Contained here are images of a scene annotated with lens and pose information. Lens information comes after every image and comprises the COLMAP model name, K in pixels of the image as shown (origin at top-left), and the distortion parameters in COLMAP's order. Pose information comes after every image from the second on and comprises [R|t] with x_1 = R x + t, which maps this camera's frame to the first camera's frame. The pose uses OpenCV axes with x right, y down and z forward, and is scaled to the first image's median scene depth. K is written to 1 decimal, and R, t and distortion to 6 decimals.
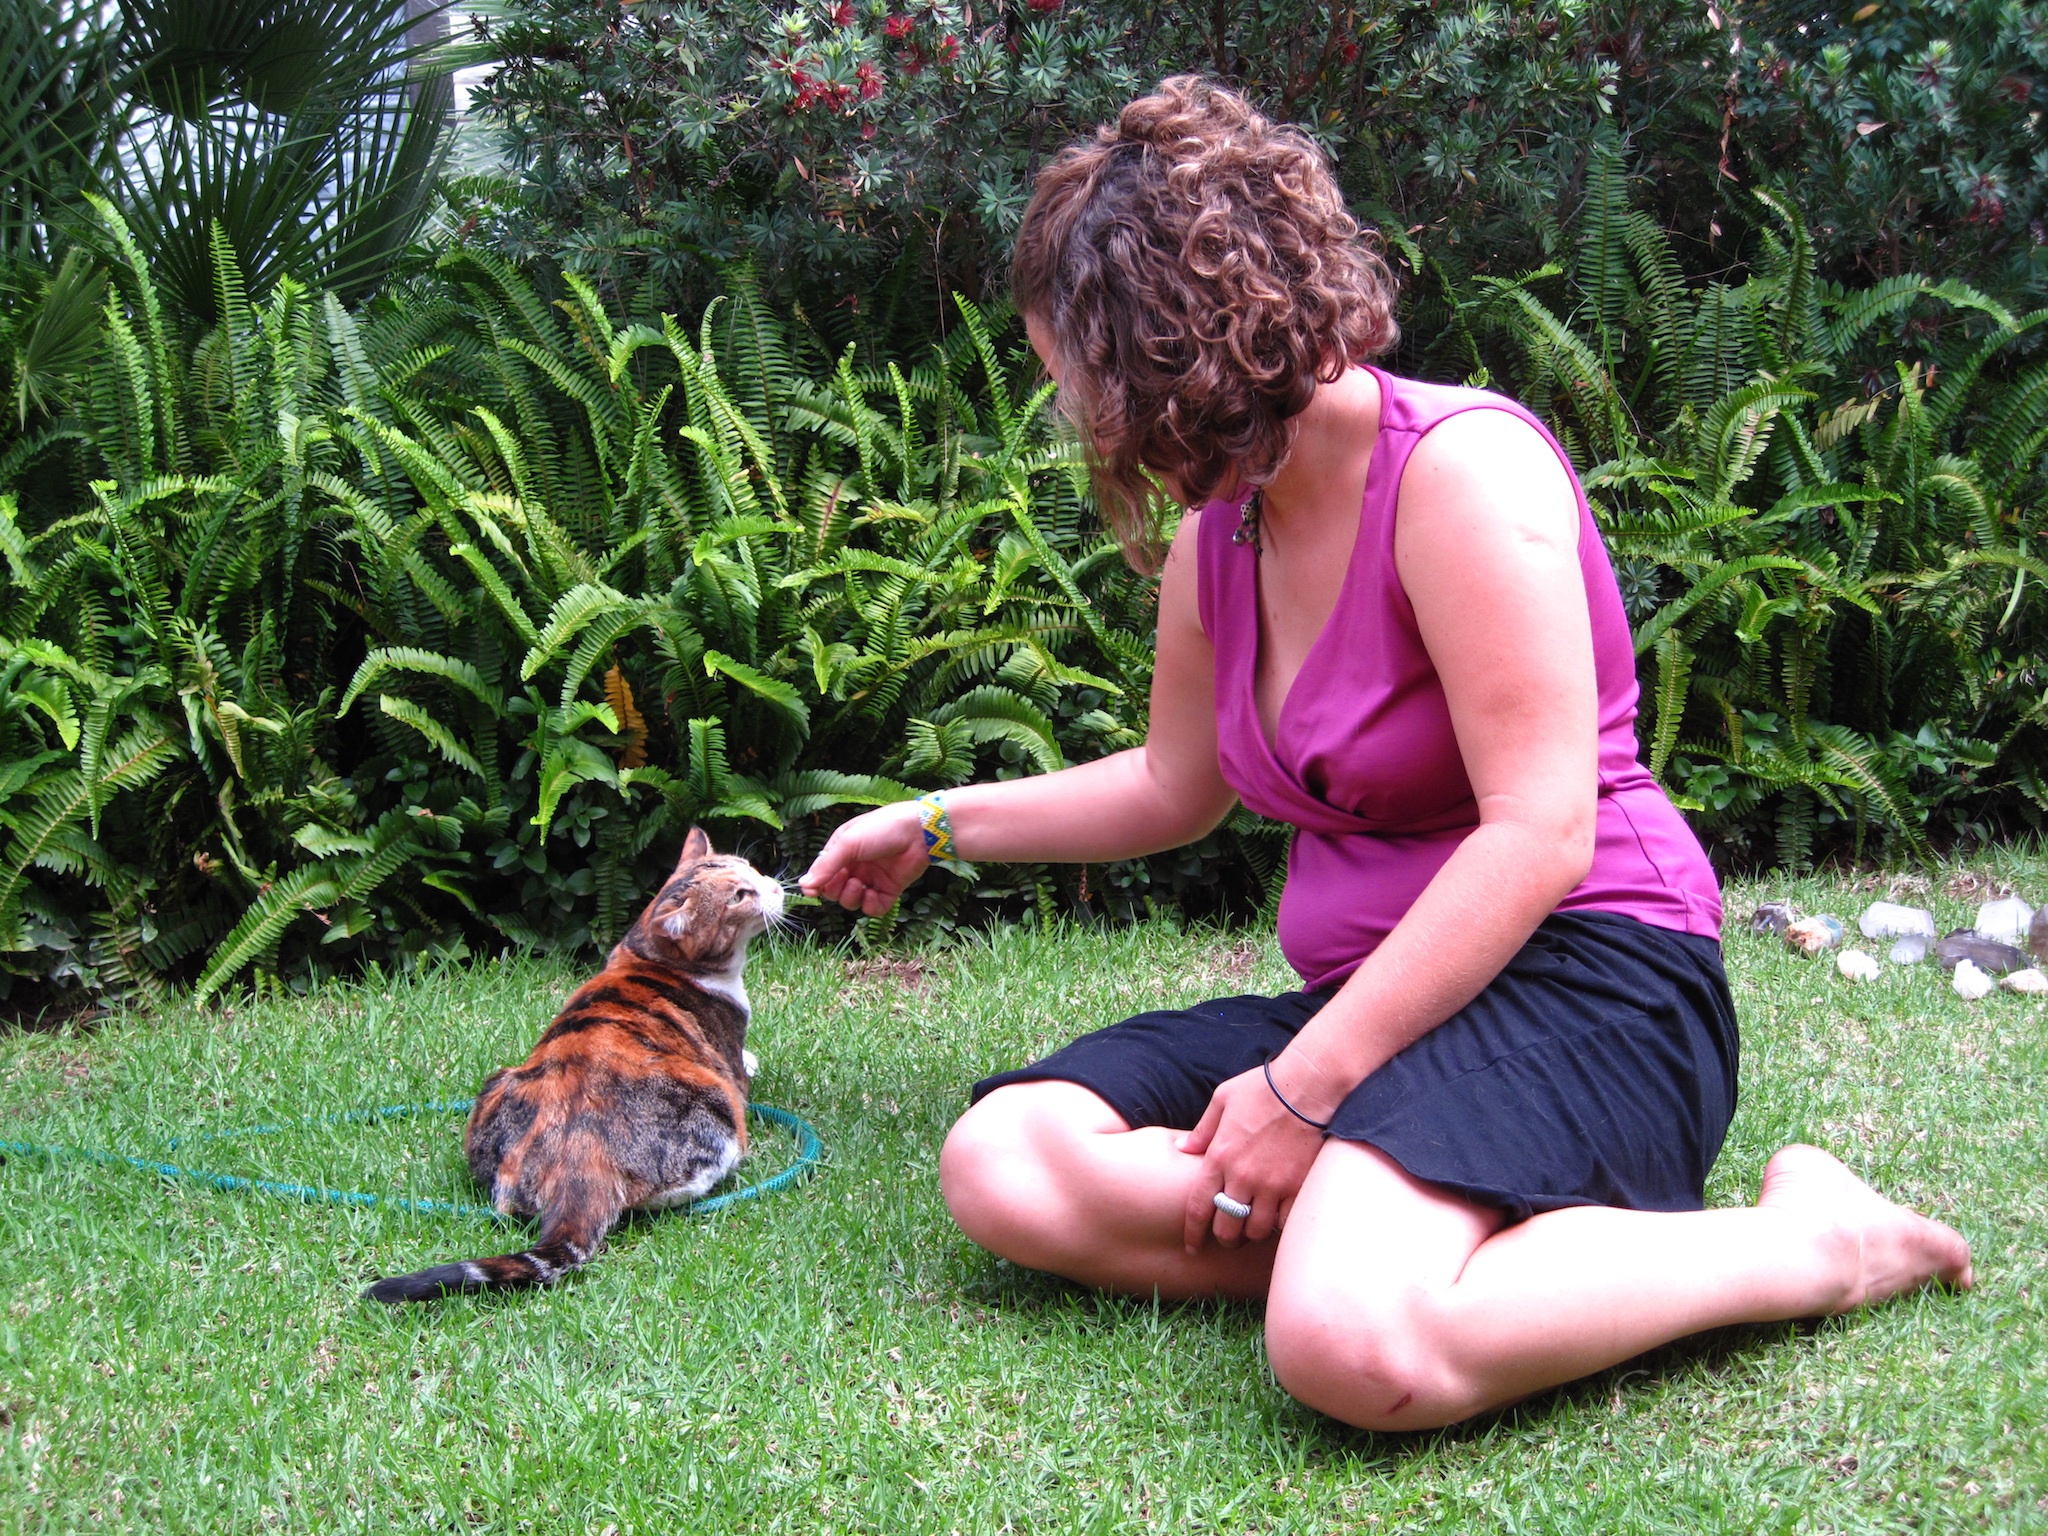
lens RADIAL K [[2745.6, 0, 1024.1], [0, 2745.6, 778.6], [0, 0, 1]] dist [-0.123966, 0.000000]
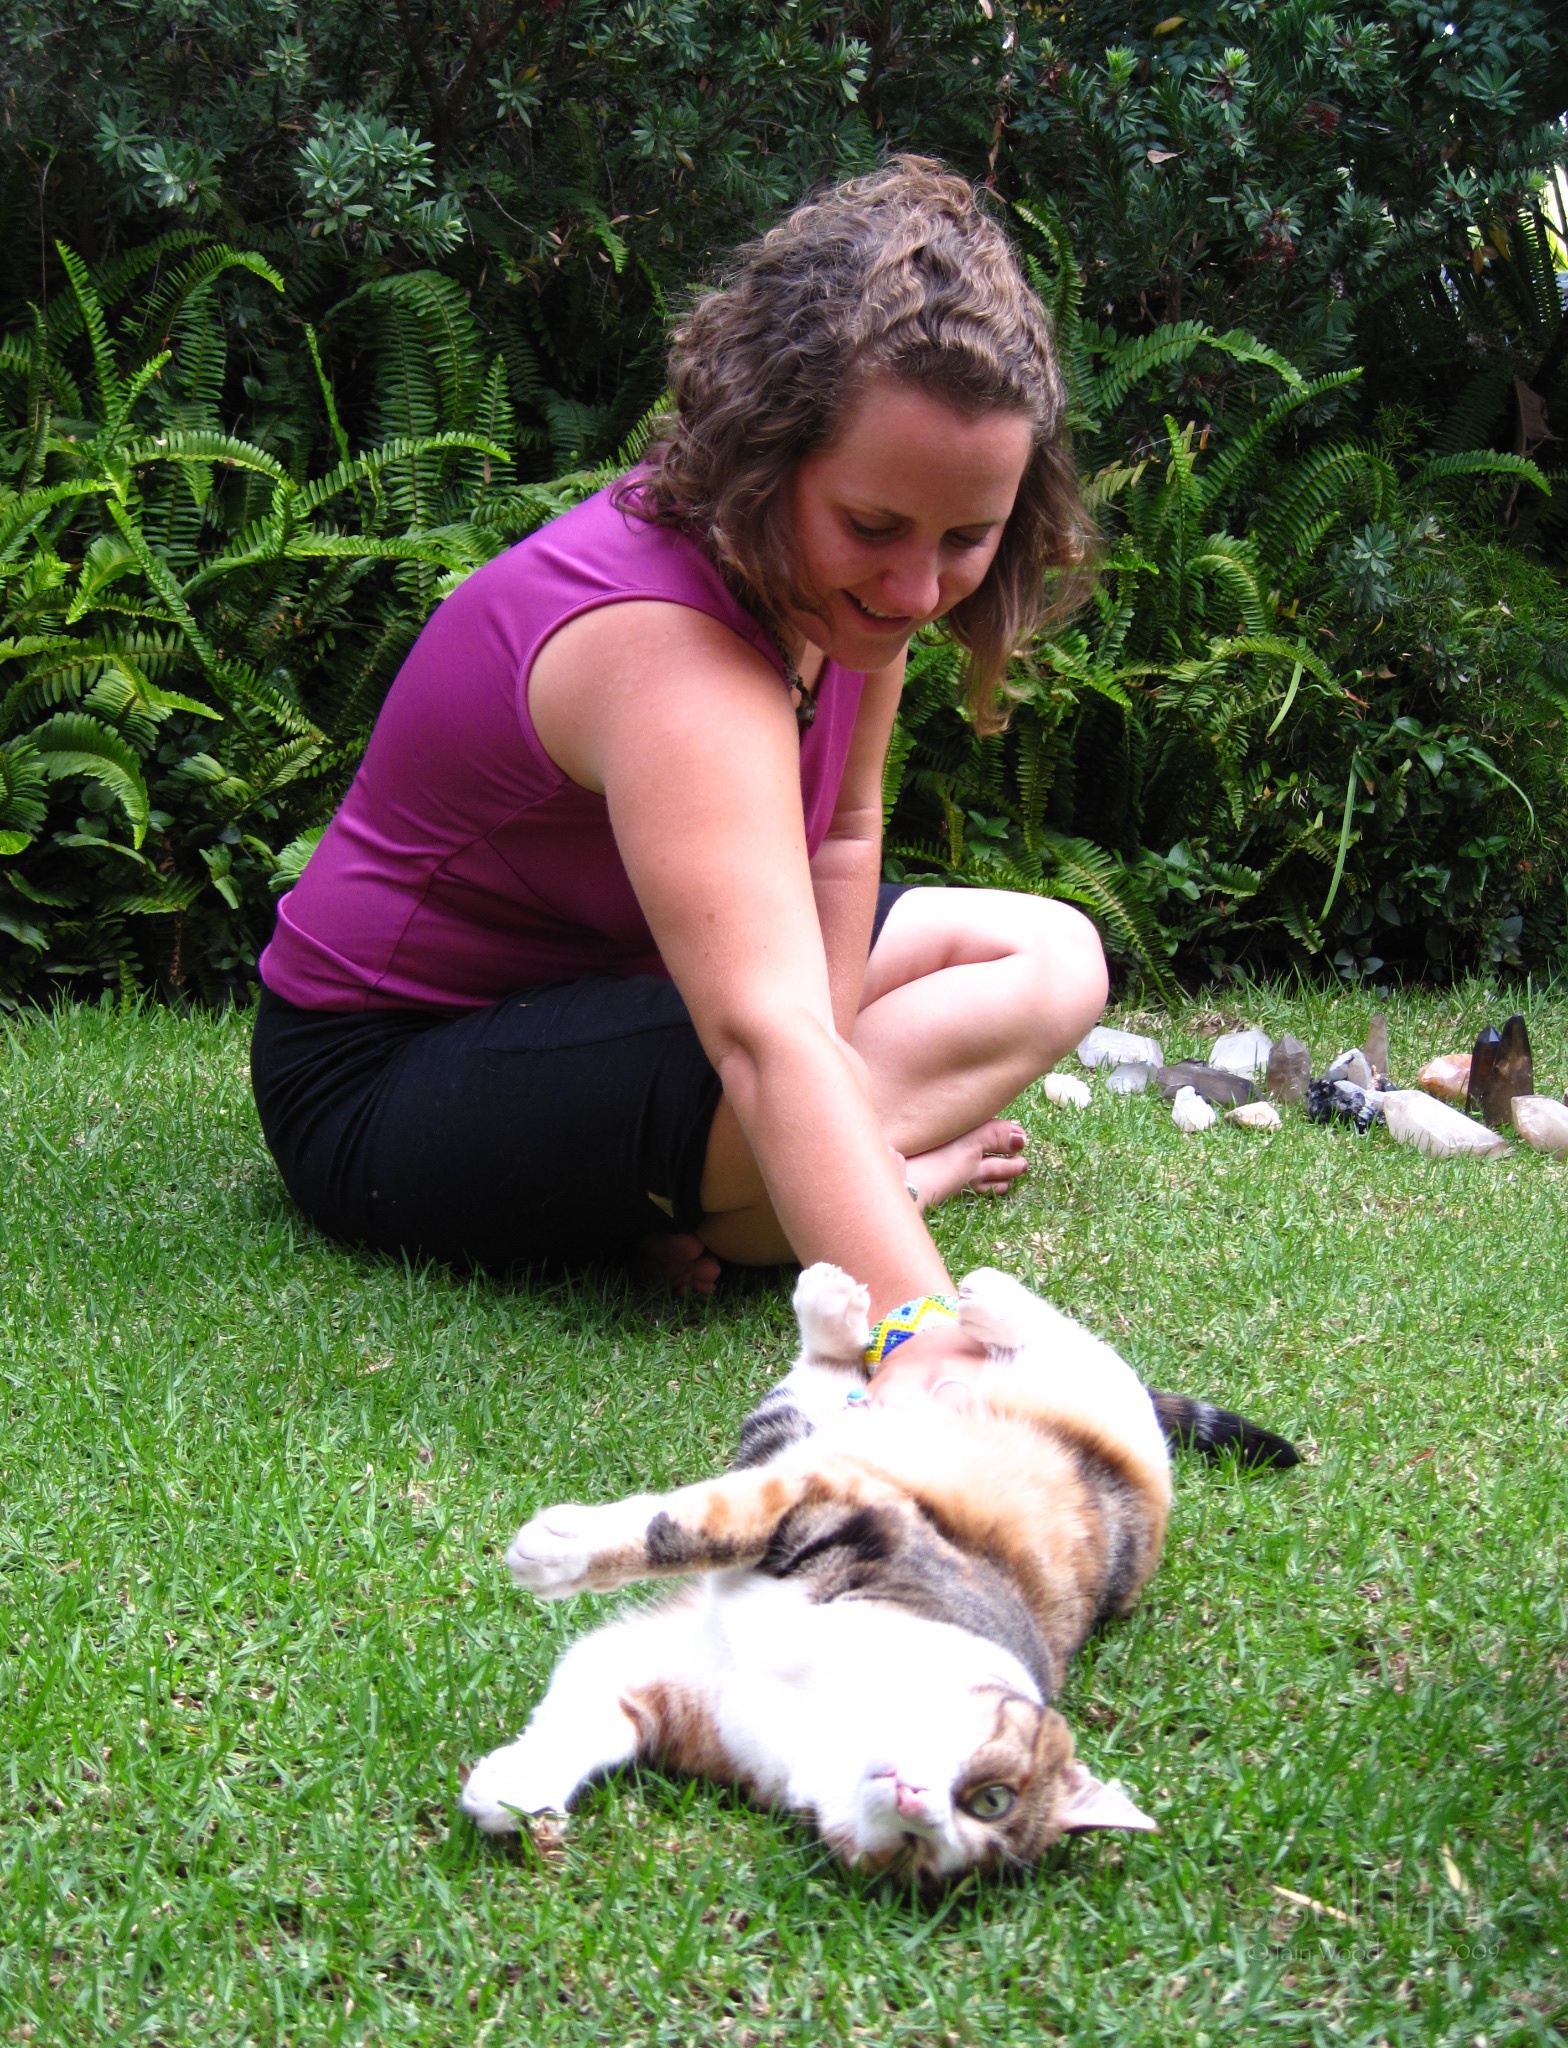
lens RADIAL K [[3279.7, 0, 782.3], [0, 3279.7, 1038.5], [0, 0, 1]] dist [-0.144544, 0.000000]
pose [[0.982963, 0.049874, 0.176907, 0.029149], [-0.053698, 0.998414, 0.016890, 0.035167], [-0.175784, -0.026102, 0.984083, -0.009577]]
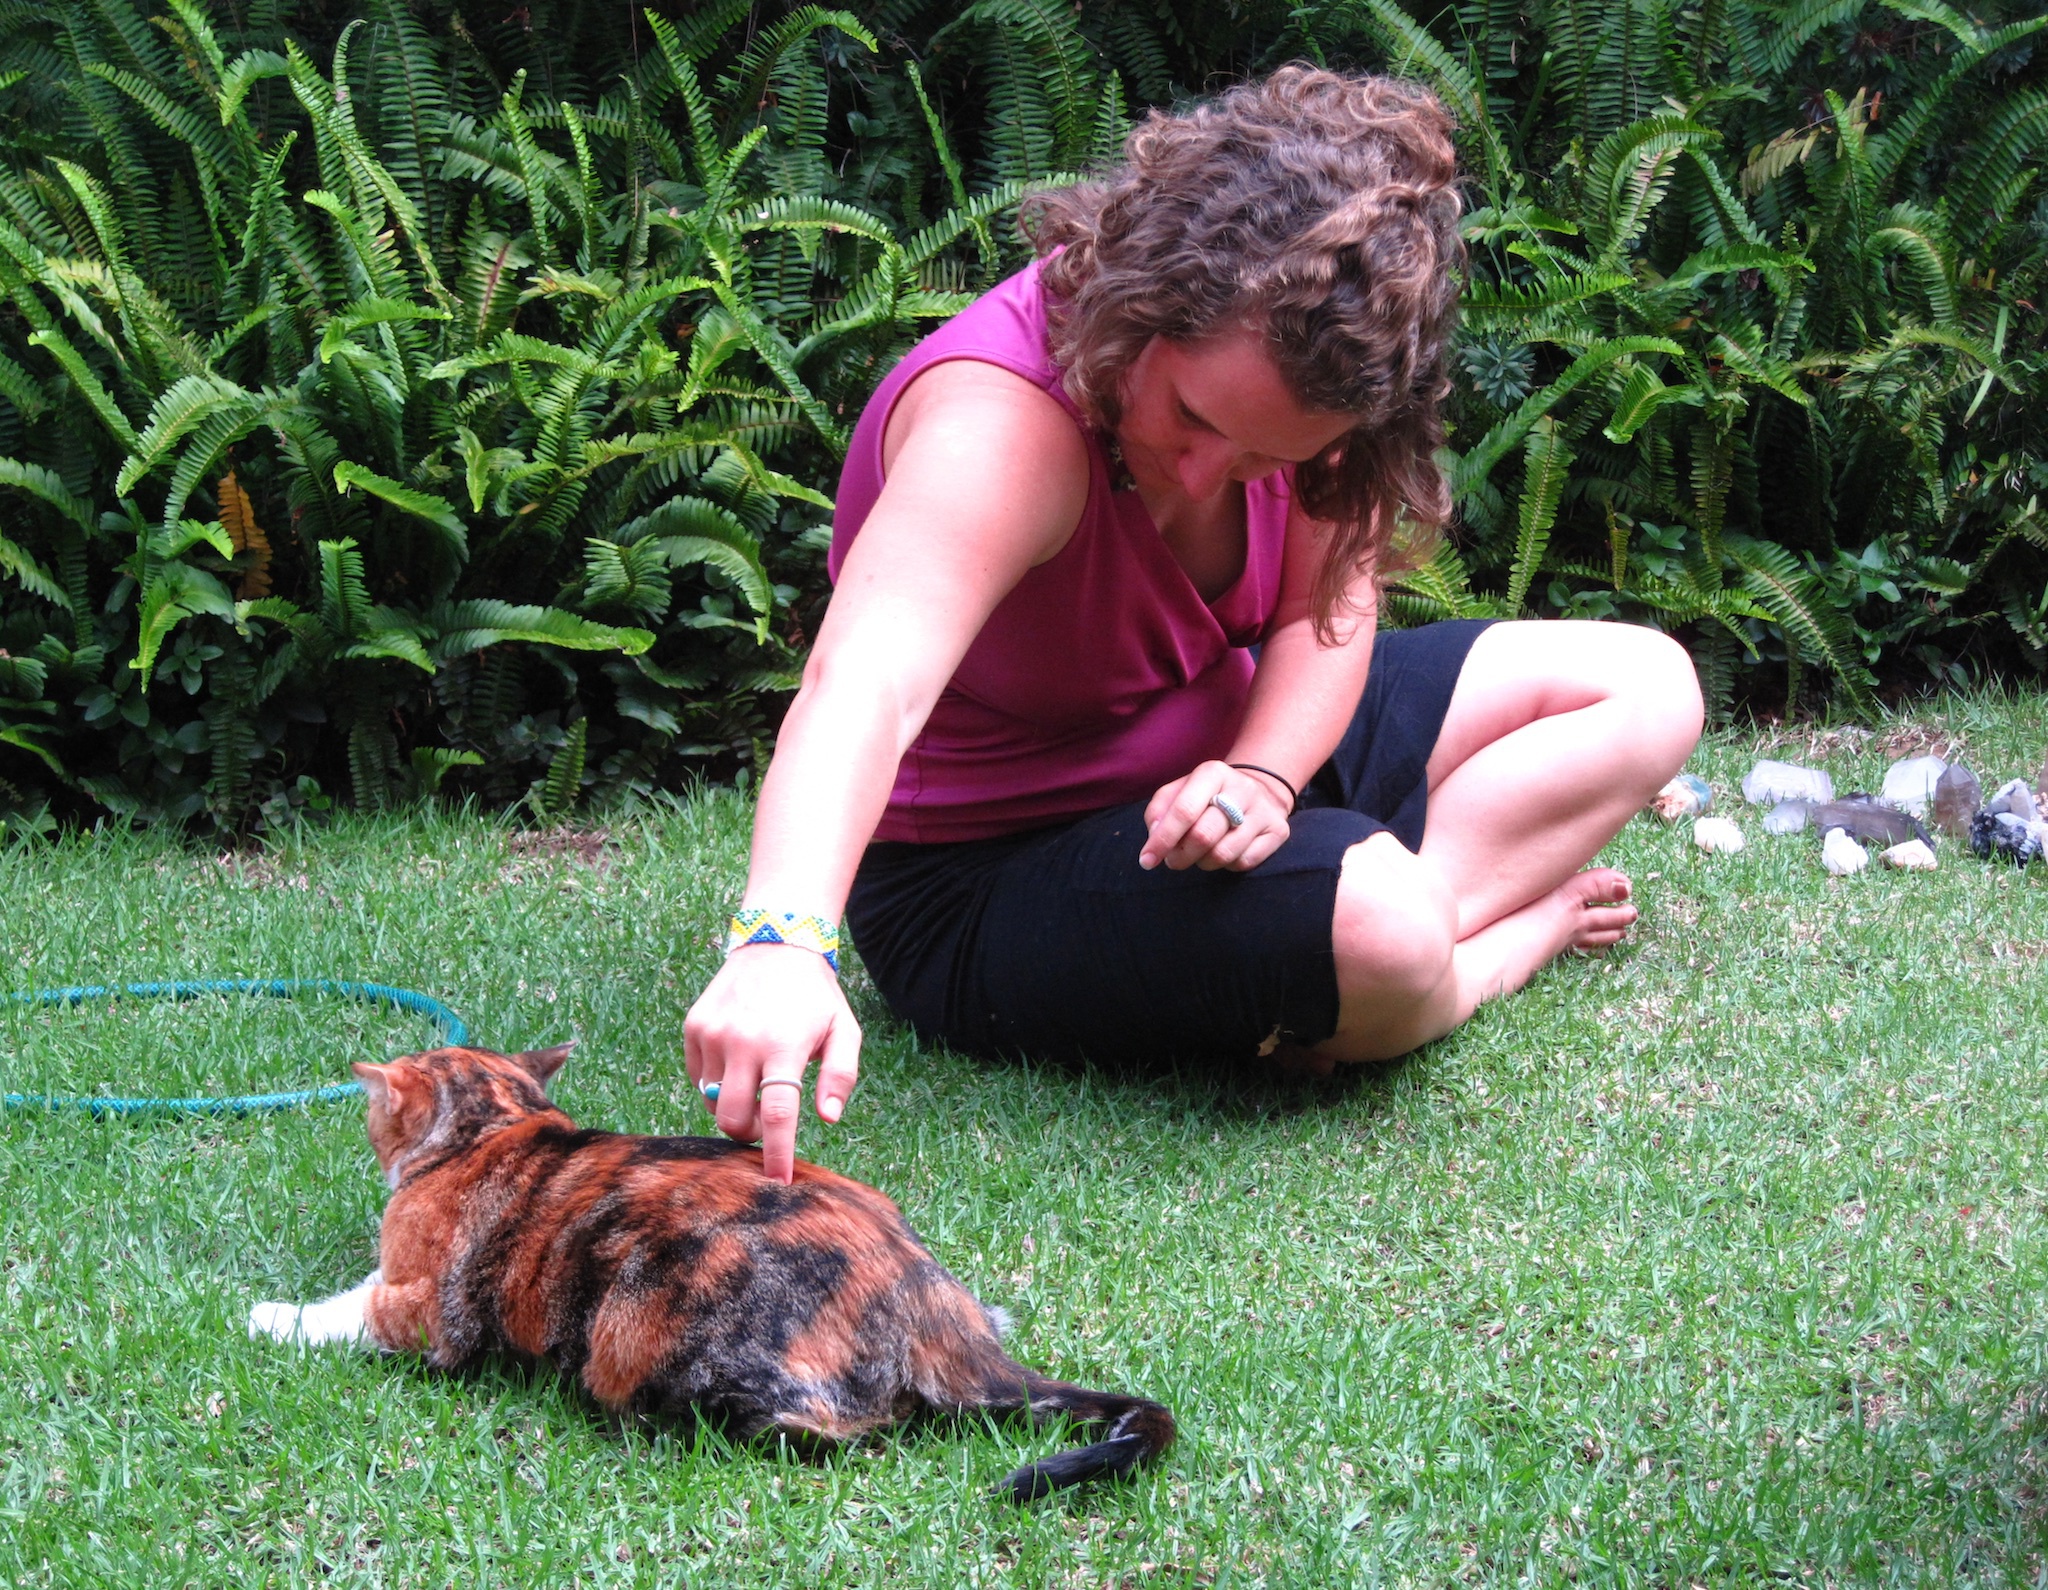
lens RADIAL K [[4174.3, 0, 1024.1], [0, 4174.3, 856.5], [0, 0, 1]] dist [-0.128513, 0.000000]
pose [[0.999452, -0.002153, 0.033021, 0.045008], [-0.000009, 0.997862, 0.065360, -0.007654], [-0.033091, -0.065325, 0.997315, -0.244921]]
